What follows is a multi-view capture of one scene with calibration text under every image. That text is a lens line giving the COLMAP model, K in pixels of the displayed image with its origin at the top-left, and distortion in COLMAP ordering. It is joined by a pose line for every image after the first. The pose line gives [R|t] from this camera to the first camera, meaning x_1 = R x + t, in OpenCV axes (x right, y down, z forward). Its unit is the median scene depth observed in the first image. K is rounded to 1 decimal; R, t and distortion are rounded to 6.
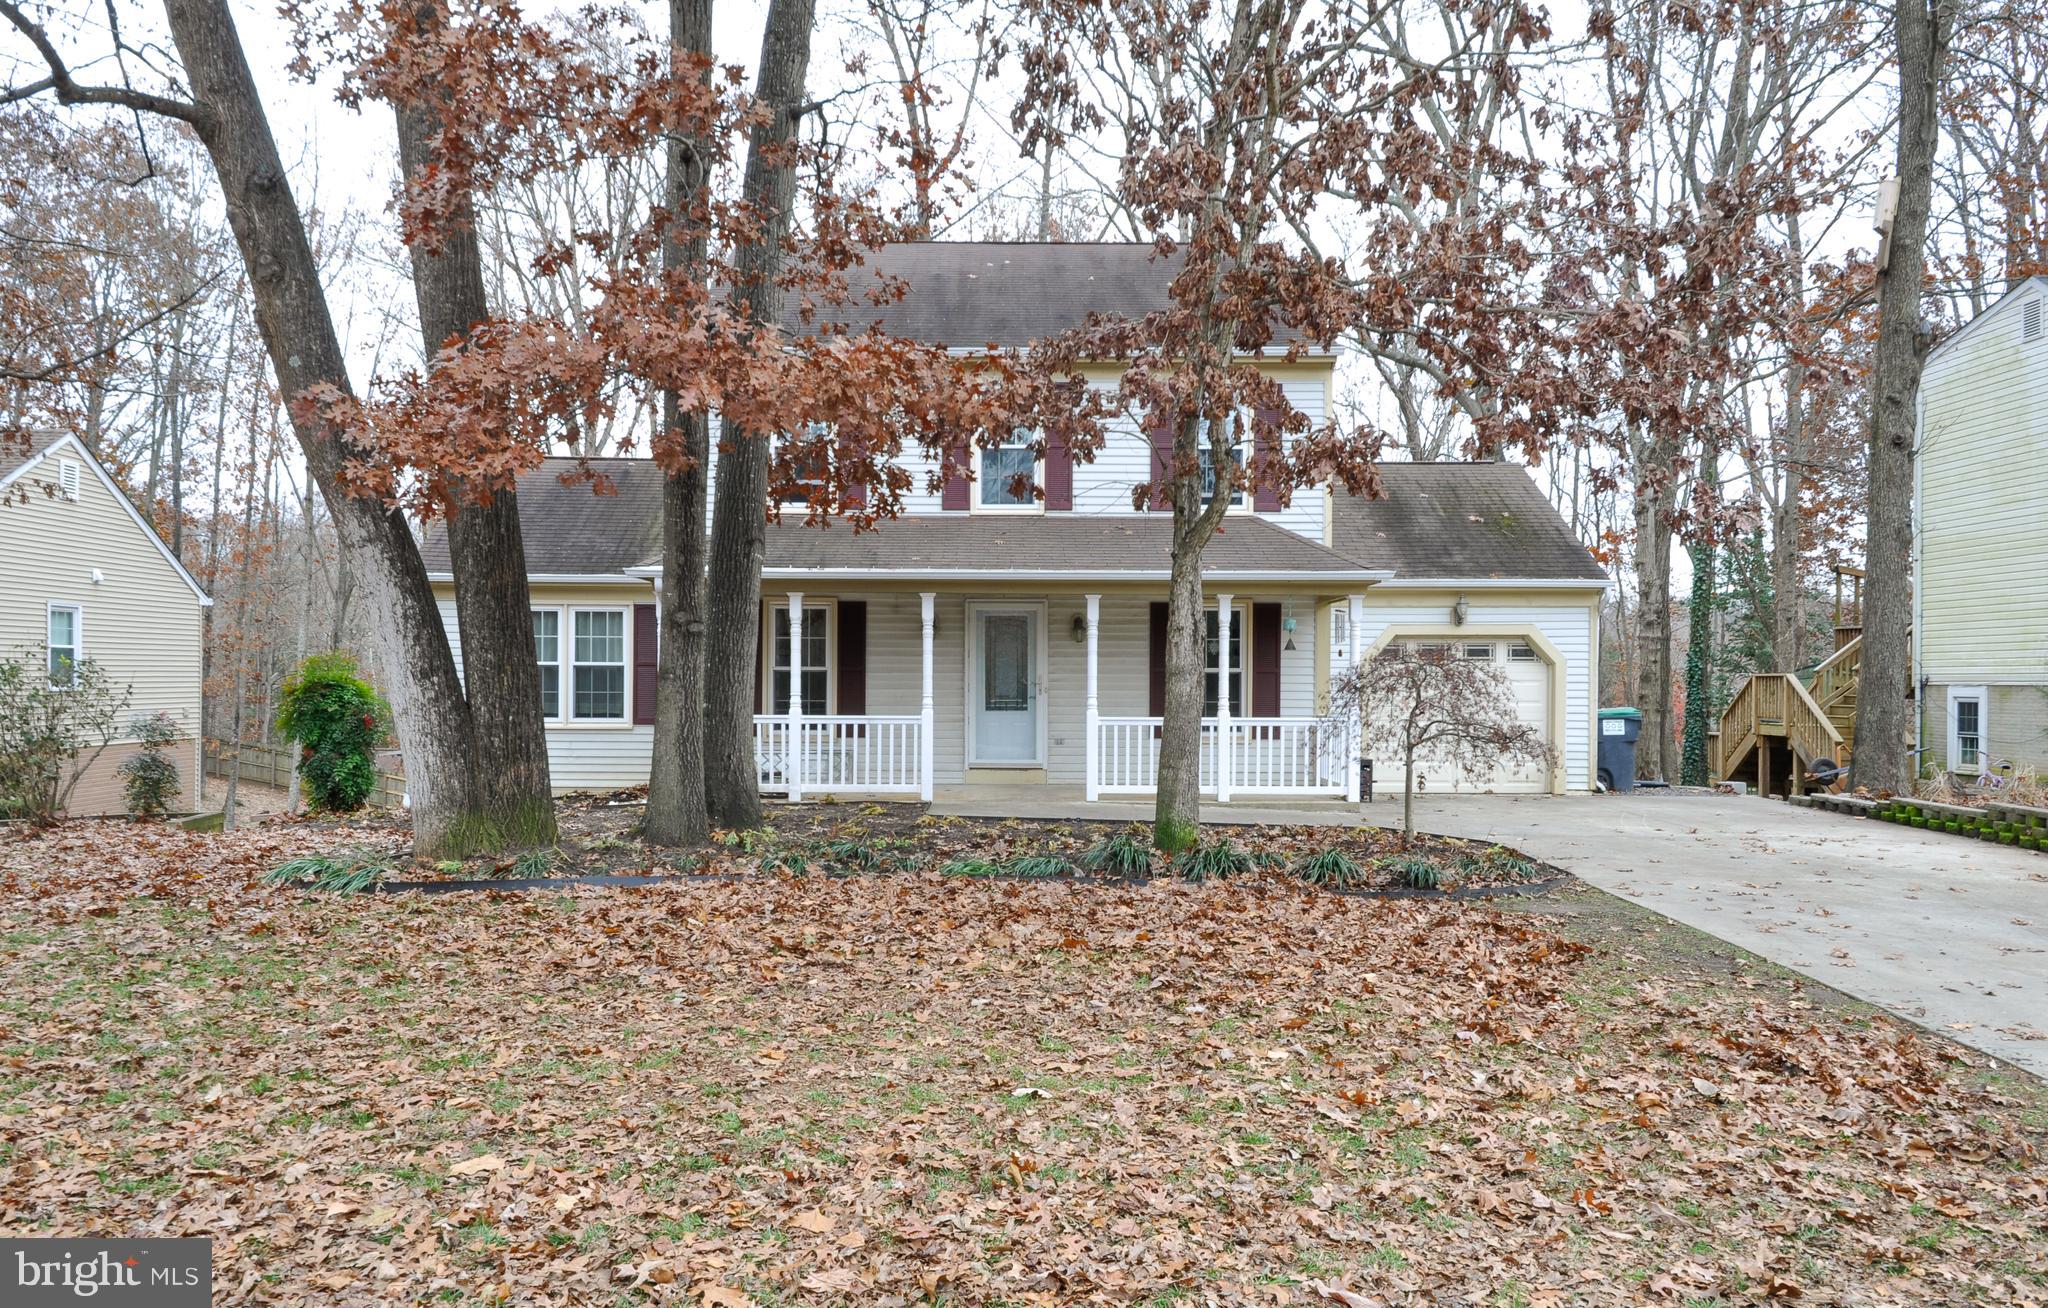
lens RADIAL K [[1509.8, 0, 1019.1], [0, 1509.8, 670.7], [0, 0, 1]] dist [0.008081, 0.002820]
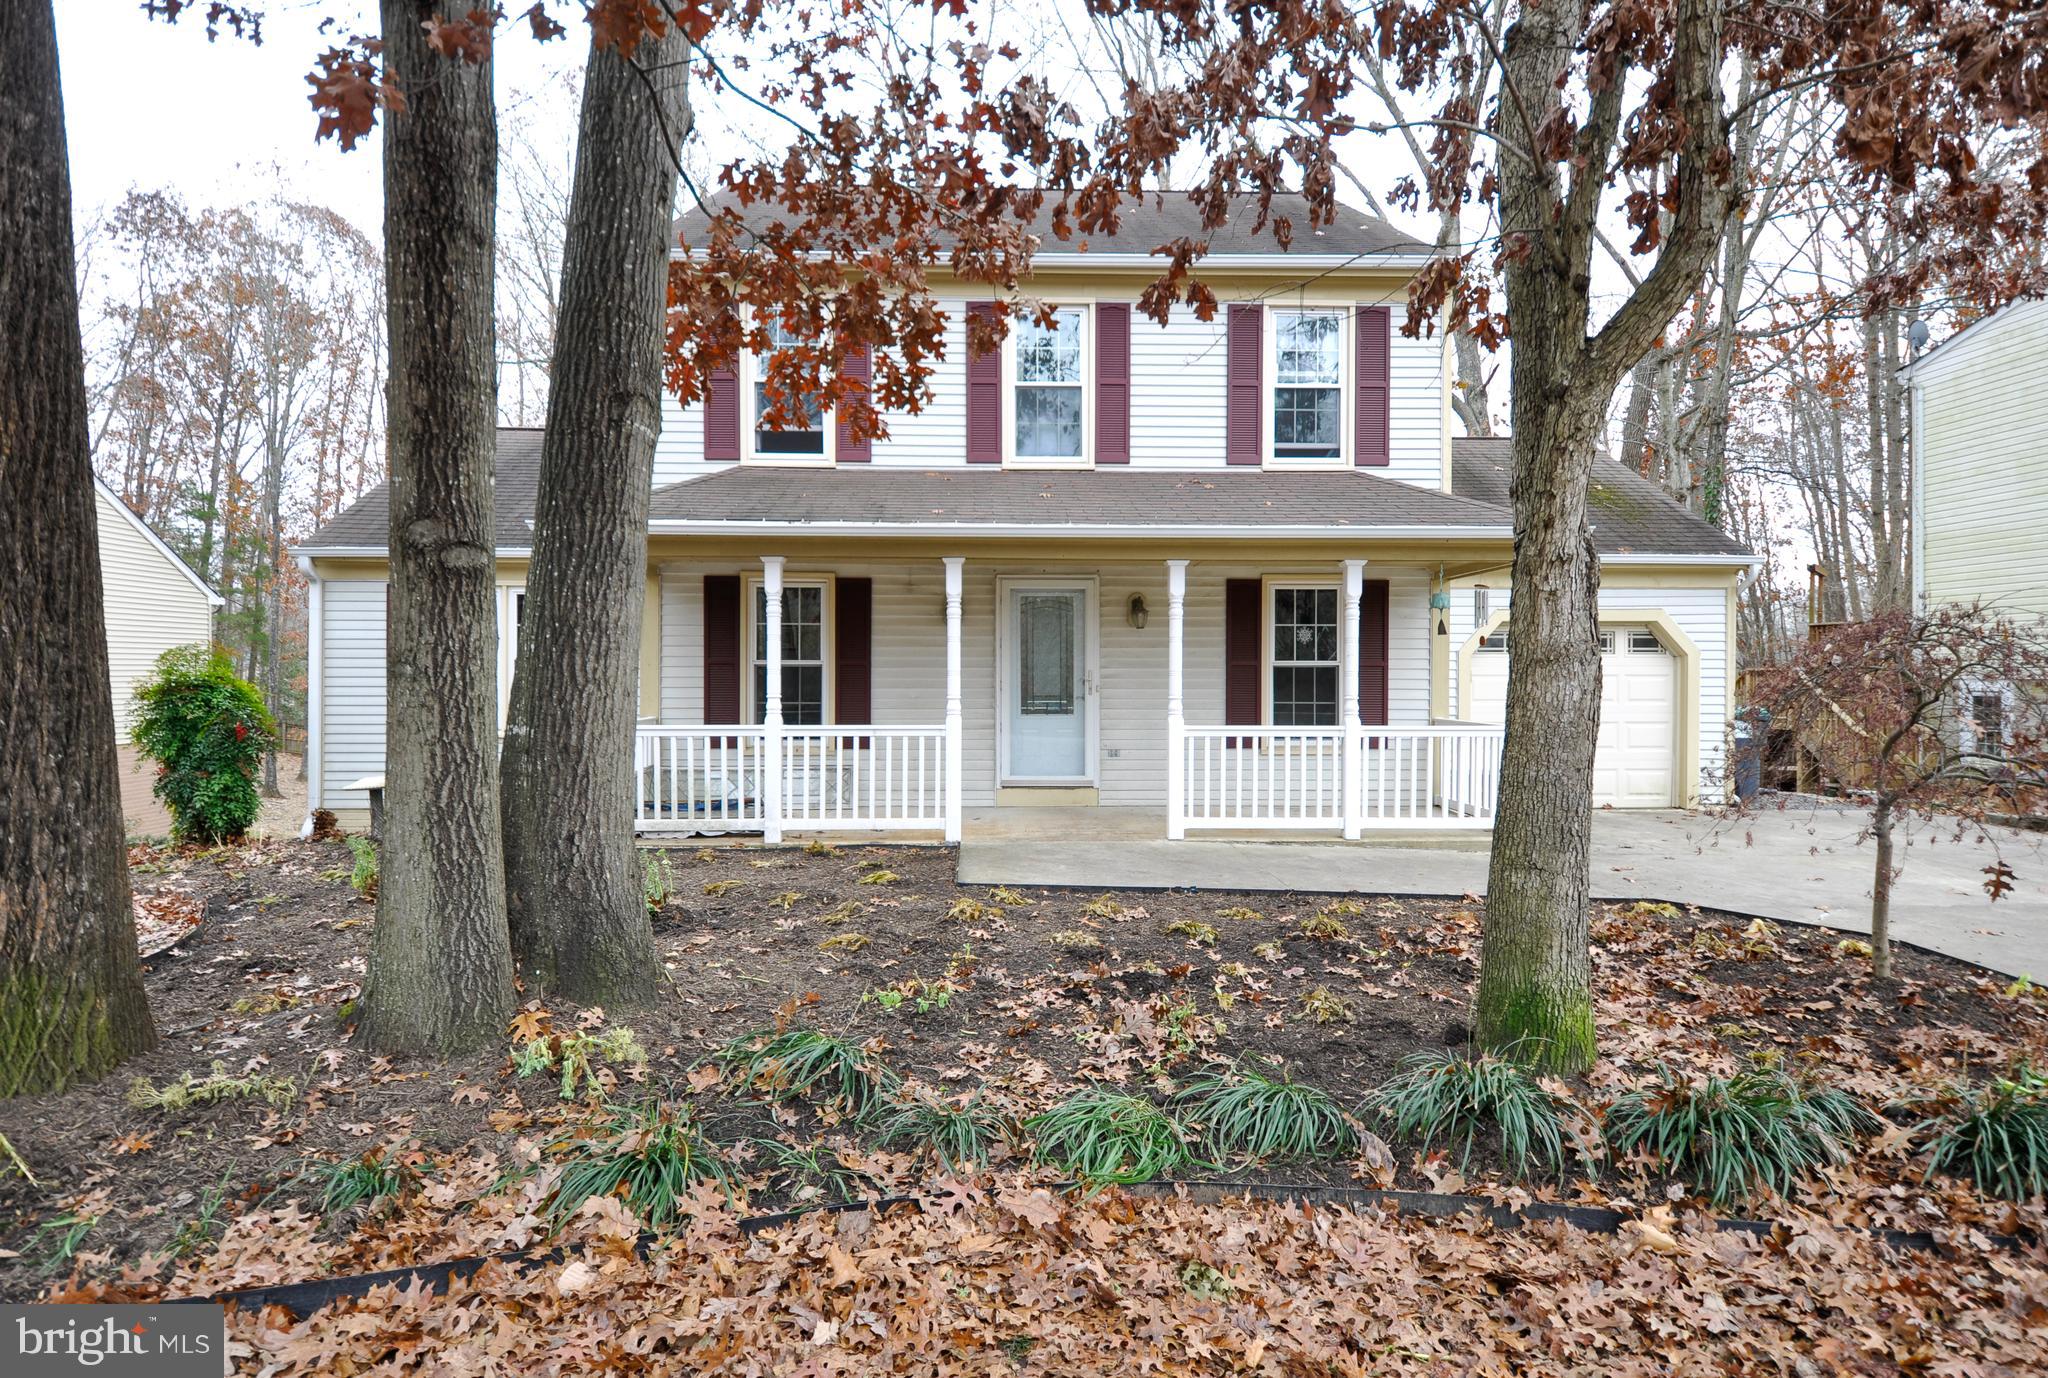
lens RADIAL K [[1197.8, 0, 1033.5], [0, 1197.8, 670.0], [0, 0, 1]] dist [-0.001600, -0.000775]
pose [[0.999526, -0.002630, 0.030687, -0.038089], [0.002547, 0.999993, 0.002759, 0.001115], [-0.030694, -0.002679, 0.999525, 0.396143]]
